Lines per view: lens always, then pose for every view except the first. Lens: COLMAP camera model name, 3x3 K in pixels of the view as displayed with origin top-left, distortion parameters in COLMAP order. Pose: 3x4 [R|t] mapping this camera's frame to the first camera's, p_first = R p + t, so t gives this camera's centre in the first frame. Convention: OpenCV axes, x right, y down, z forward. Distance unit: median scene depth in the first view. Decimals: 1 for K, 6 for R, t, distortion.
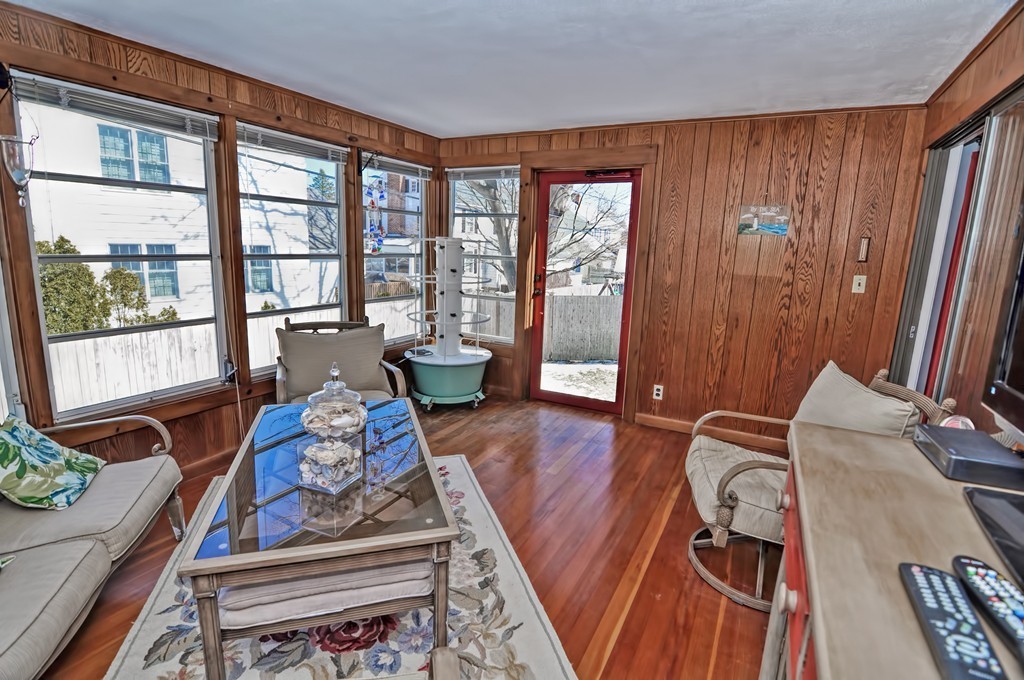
lens RADIAL K [[491.8, 0, 504.3], [0, 491.8, 337.3], [0, 0, 1]] dist [-0.012990, -0.007115]
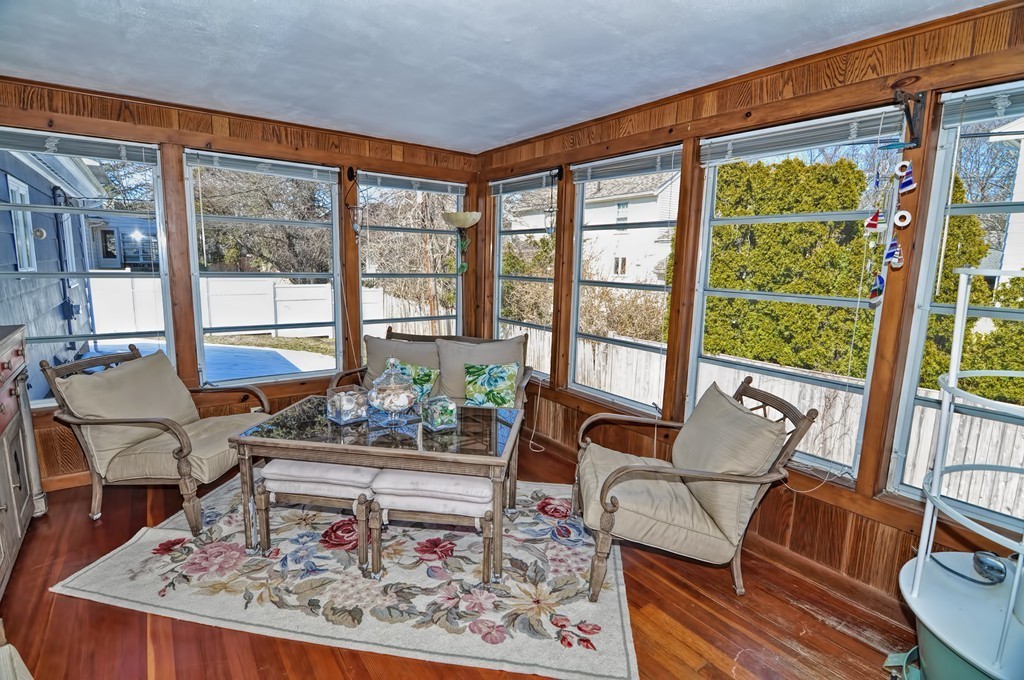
lens RADIAL K [[491.8, 0, 504.3], [0, 491.8, 337.3], [0, 0, 1]] dist [-0.012990, -0.007115]
pose [[-0.429937, 0.091016, -0.898259, 0.593779], [-0.209597, 0.957664, 0.197355, -0.262404], [0.878193, 0.273123, -0.392659, 1.503135]]
